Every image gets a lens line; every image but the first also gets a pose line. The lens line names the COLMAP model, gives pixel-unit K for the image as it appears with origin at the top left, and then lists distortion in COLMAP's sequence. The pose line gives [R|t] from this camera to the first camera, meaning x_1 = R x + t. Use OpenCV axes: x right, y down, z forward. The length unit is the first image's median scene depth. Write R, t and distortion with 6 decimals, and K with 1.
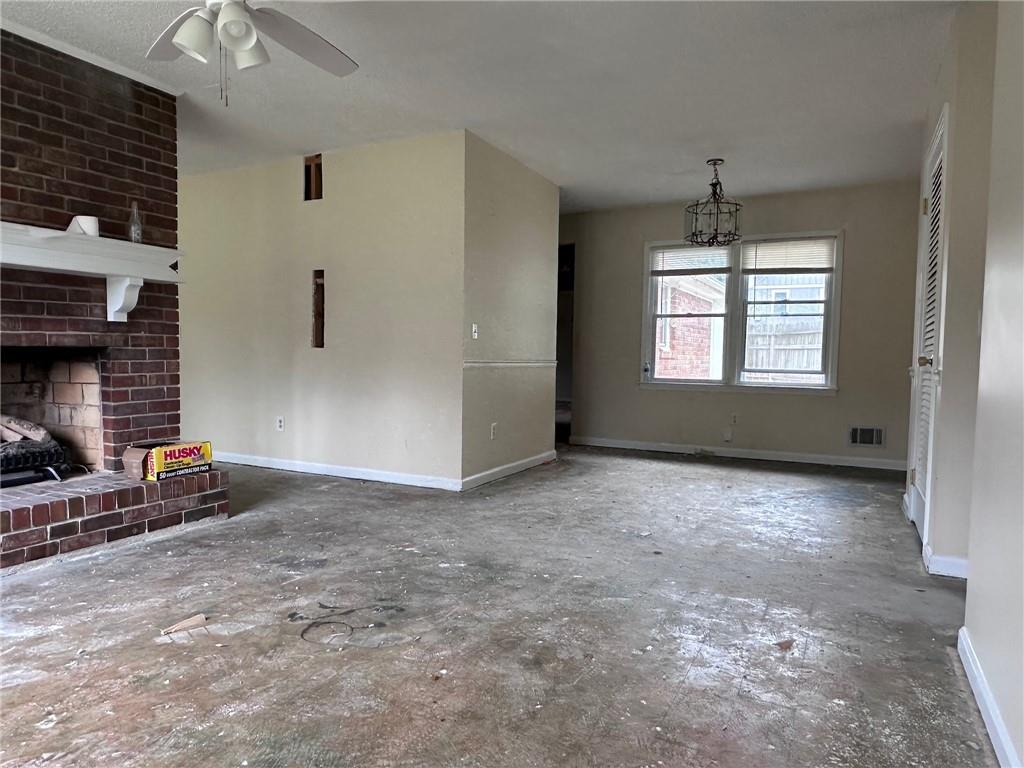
lens RADIAL K [[657.8, 0, 507.5], [0, 657.8, 393.0], [0, 0, 1]] dist [-0.006375, 0.002517]
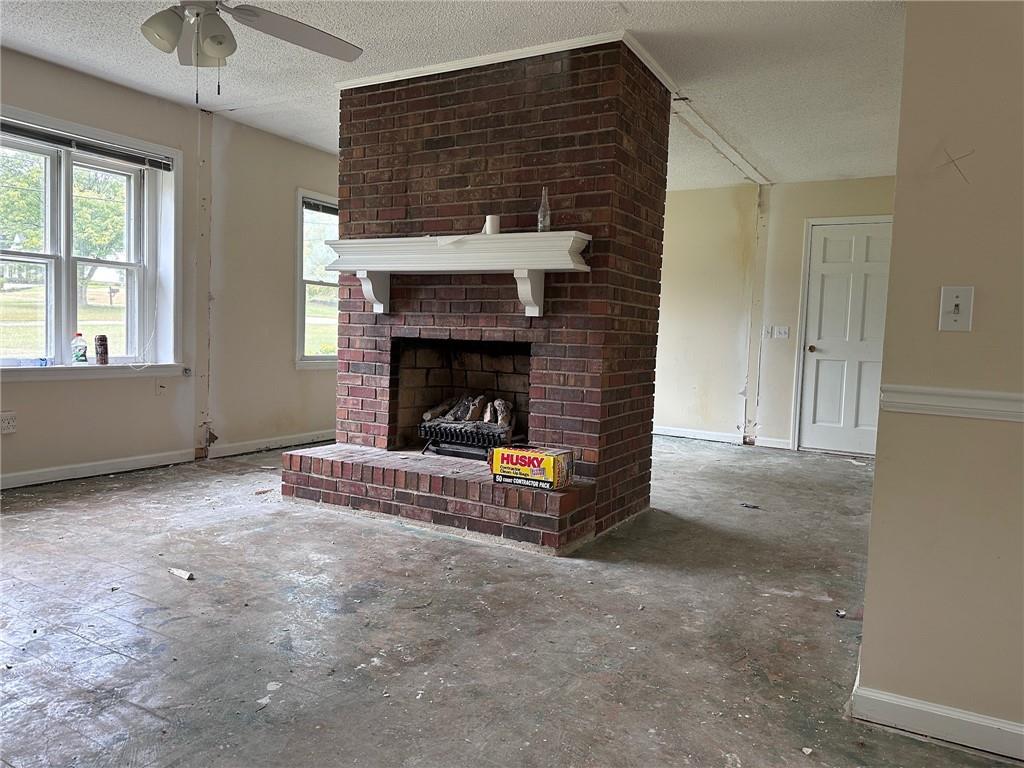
lens RADIAL K [[711.7, 0, 511.0], [0, 711.7, 379.8], [0, 0, 1]] dist [0.141767, -0.217683]
pose [[-0.044367, 0.052529, -0.997633, 0.492473], [-0.097116, 0.993660, 0.056639, -0.075244], [0.994284, 0.099399, -0.038985, 1.066923]]
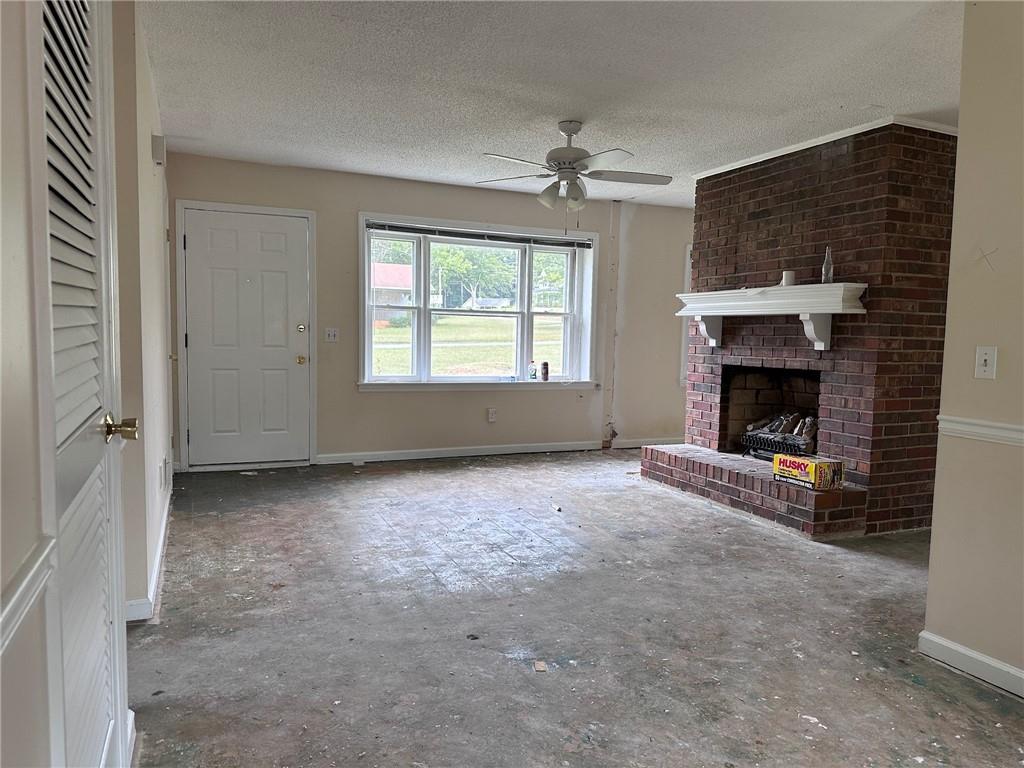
lens RADIAL K [[712.1, 0, 517.3], [0, 712.1, 389.0], [0, 0, 1]] dist [0.179961, -0.336608]
pose [[-0.625738, 0.038683, -0.779074, 0.824515], [-0.075227, 0.991121, 0.109633, -0.148924], [0.776397, 0.127209, -0.617272, 1.464580]]
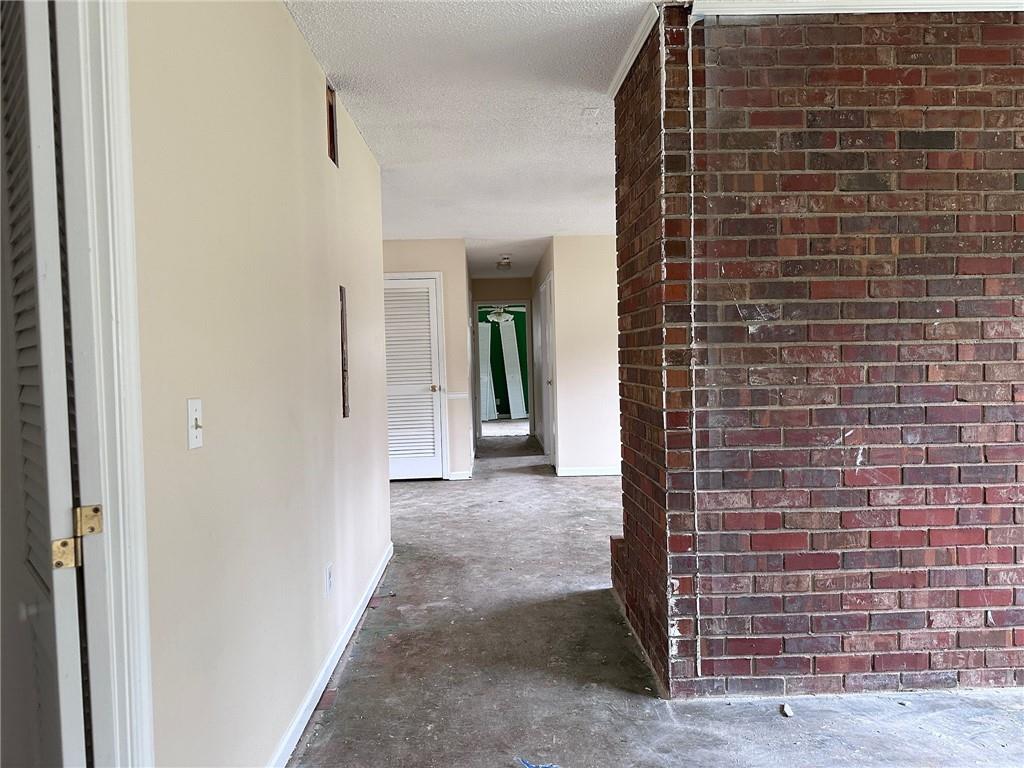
lens RADIAL K [[714.7, 0, 514.4], [0, 714.7, 387.7], [0, 0, 1]] dist [0.121541, -0.172437]
pose [[-0.492073, -0.036344, 0.869795, -1.387268], [0.069394, 0.994311, 0.080805, -0.206507], [-0.867784, 0.100121, -0.486752, 1.780522]]
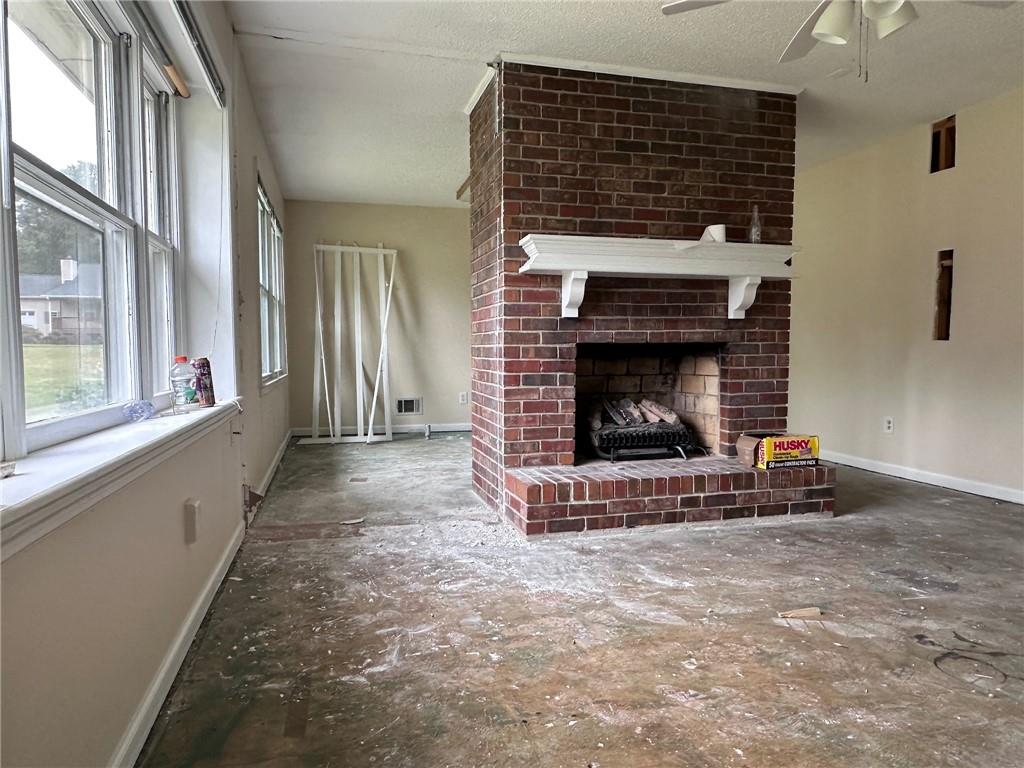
lens RADIAL K [[657.8, 0, 507.5], [0, 657.8, 393.0], [0, 0, 1]] dist [-0.006375, 0.002517]
pose [[0.669201, 0.034580, -0.742276, -0.038109], [-0.033943, 0.999296, 0.015952, 0.009792], [0.742306, 0.014520, 0.669904, -0.008523]]
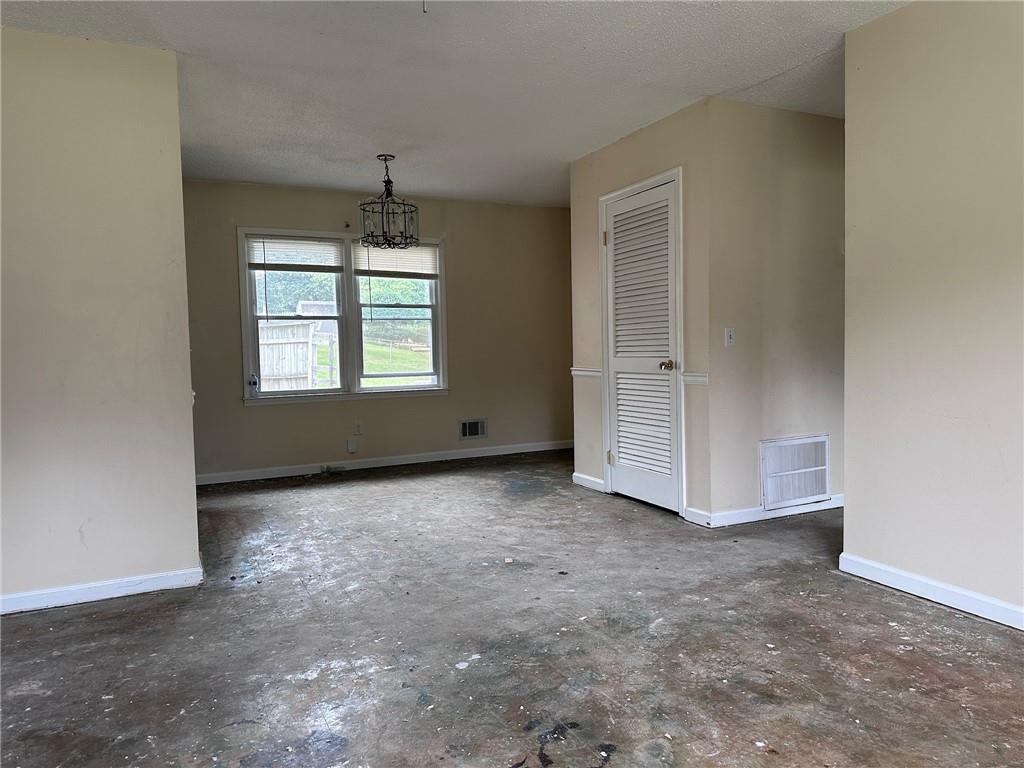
lens RADIAL K [[714.7, 0, 514.4], [0, 714.7, 387.7], [0, 0, 1]] dist [0.121541, -0.172437]
pose [[0.597804, -0.078090, 0.797829, -0.623208], [0.076548, 0.996257, 0.040156, -0.079785], [-0.797979, 0.037067, 0.601544, 0.373699]]
